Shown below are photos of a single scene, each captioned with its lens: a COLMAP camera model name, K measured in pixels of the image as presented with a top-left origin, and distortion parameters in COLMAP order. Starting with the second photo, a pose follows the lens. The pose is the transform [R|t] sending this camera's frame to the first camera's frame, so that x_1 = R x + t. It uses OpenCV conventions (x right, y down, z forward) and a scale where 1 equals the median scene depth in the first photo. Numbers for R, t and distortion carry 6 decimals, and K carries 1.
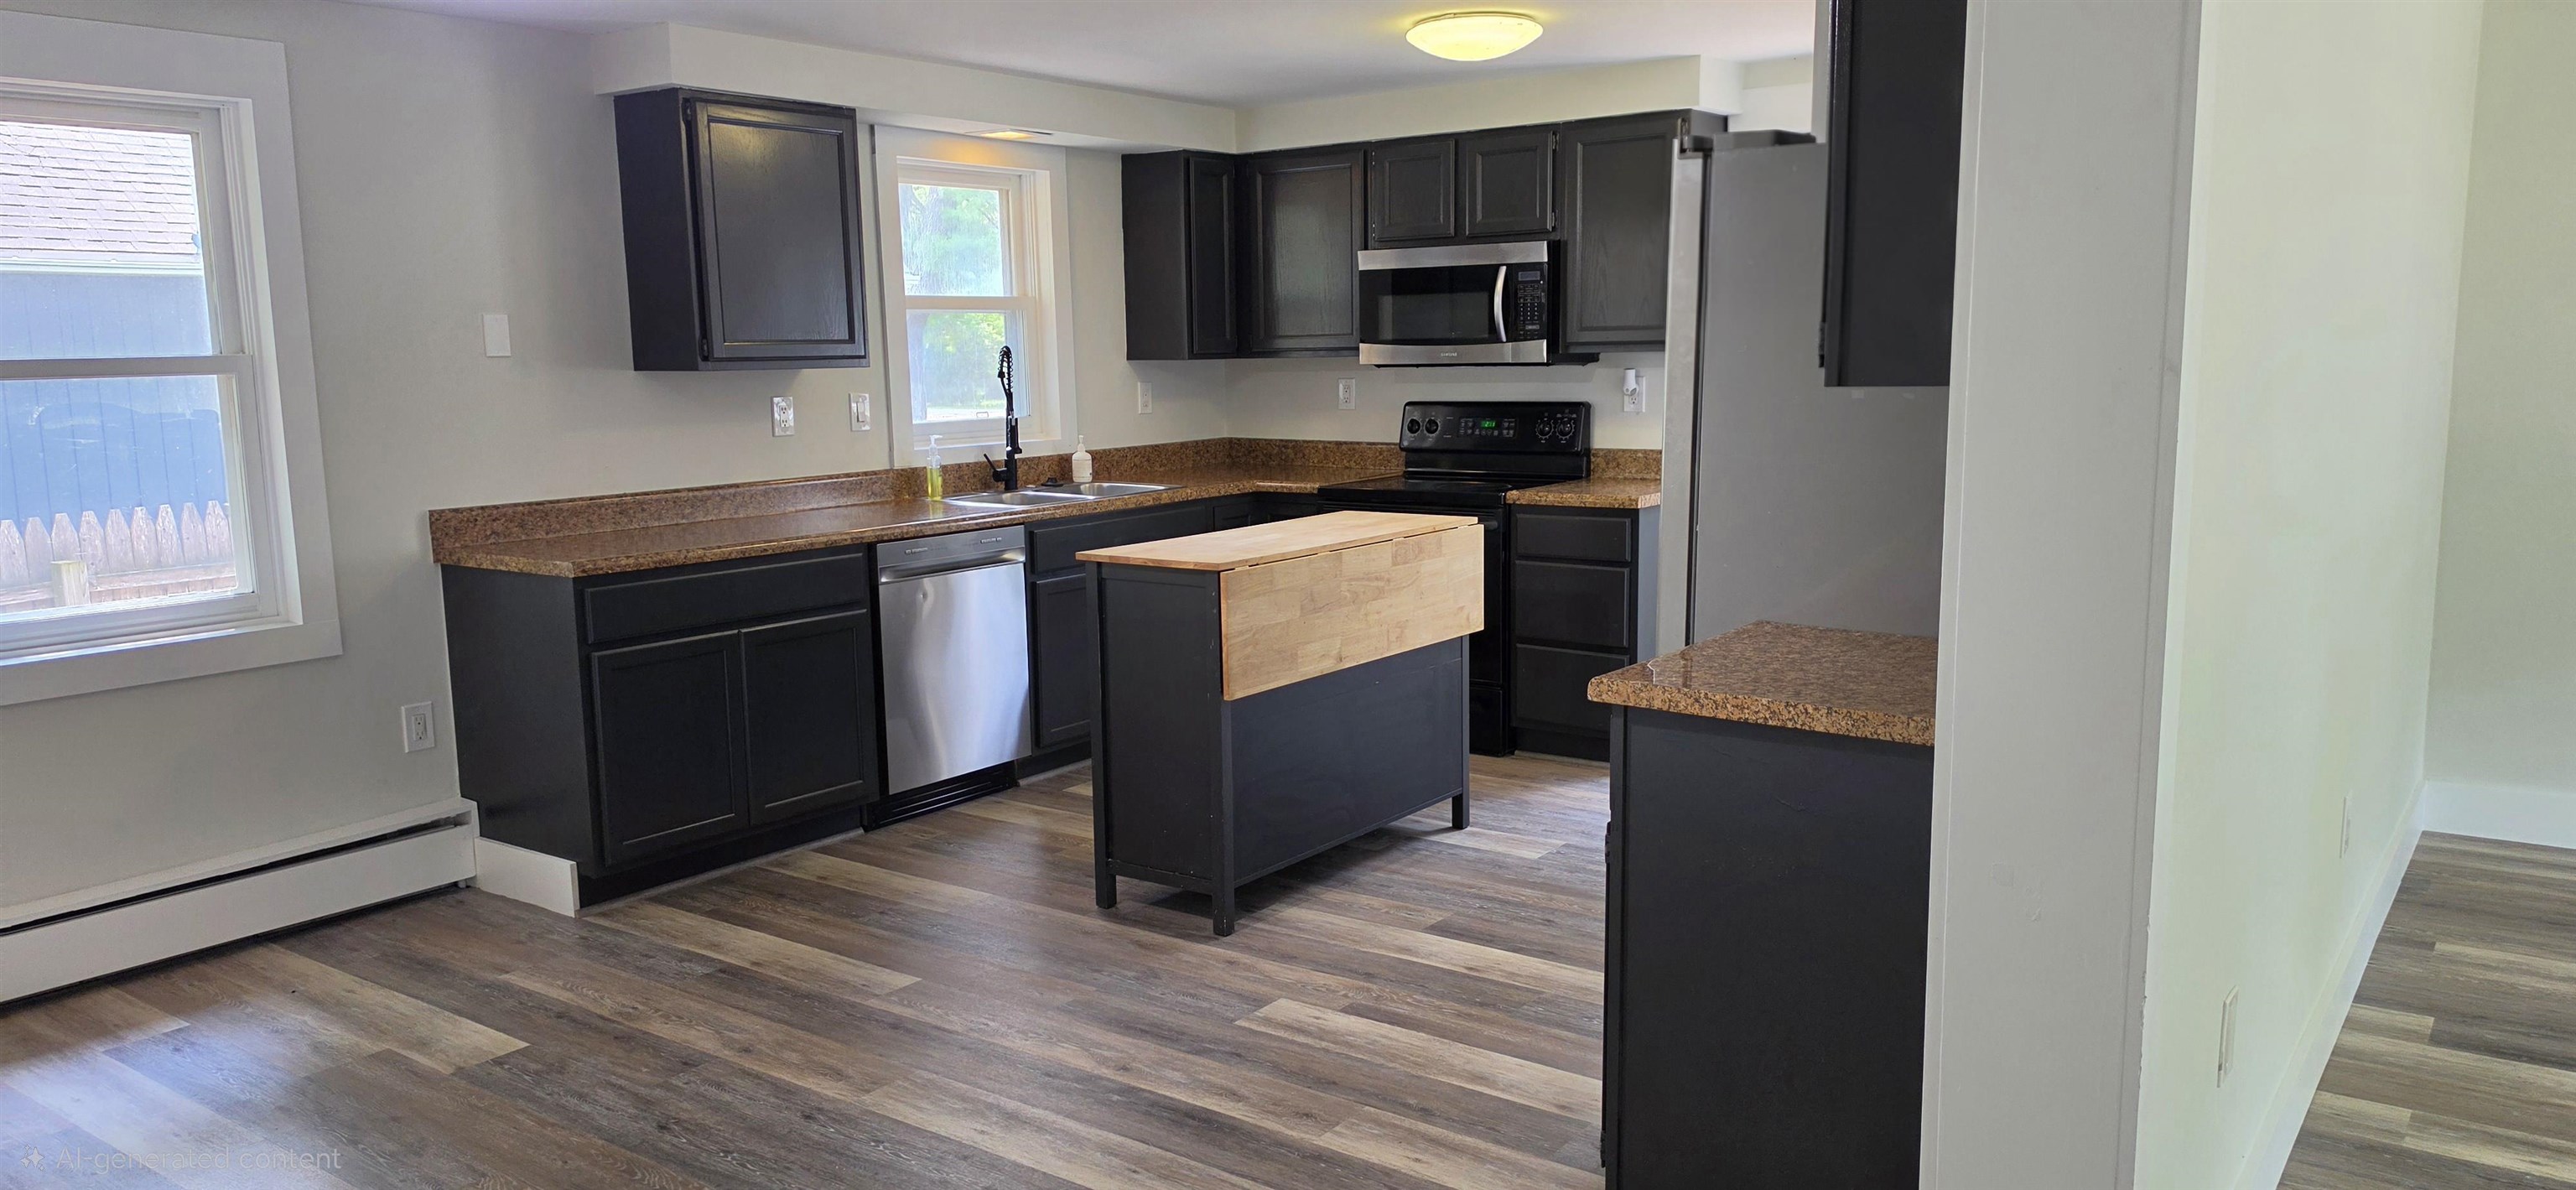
lens RADIAL K [[1769.7, 0, 1283.9], [0, 1769.7, 603.5], [0, 0, 1]] dist [0.112806, -0.001770]
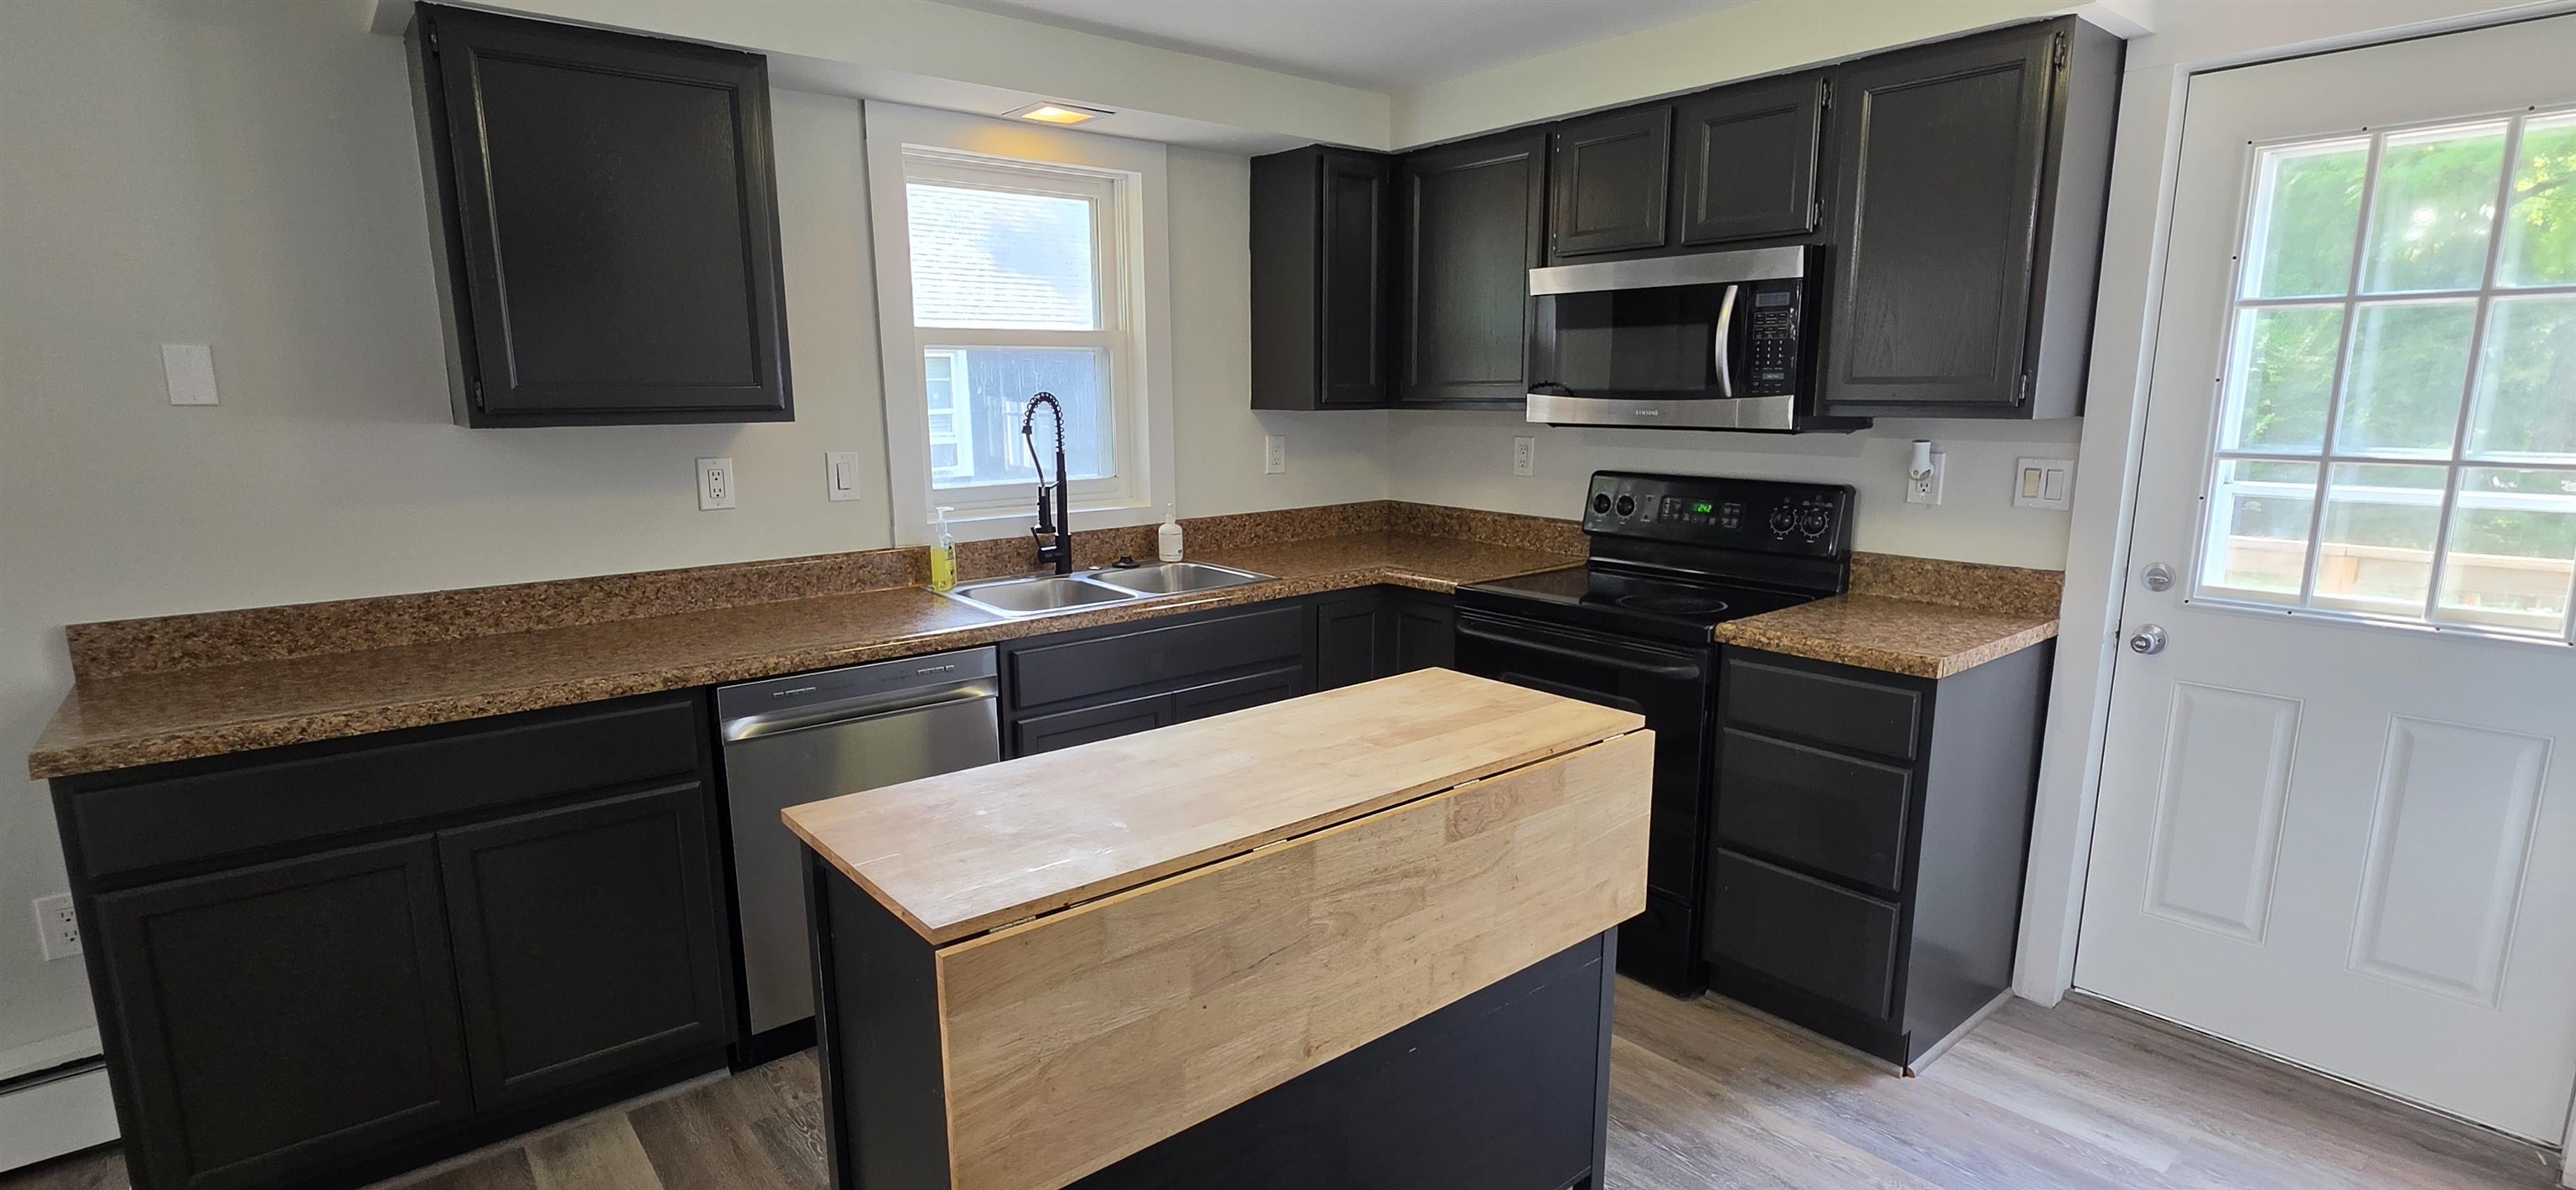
lens RADIAL K [[1243.3, 0, 1276.8], [0, 1243.3, 621.5], [0, 0, 1]] dist [-0.004315, 0.000557]
pose [[0.971210, 0.058970, -0.230809, 0.071008], [-0.048907, 0.997596, 0.049087, -0.076424], [0.233149, -0.036386, 0.971760, 0.494631]]
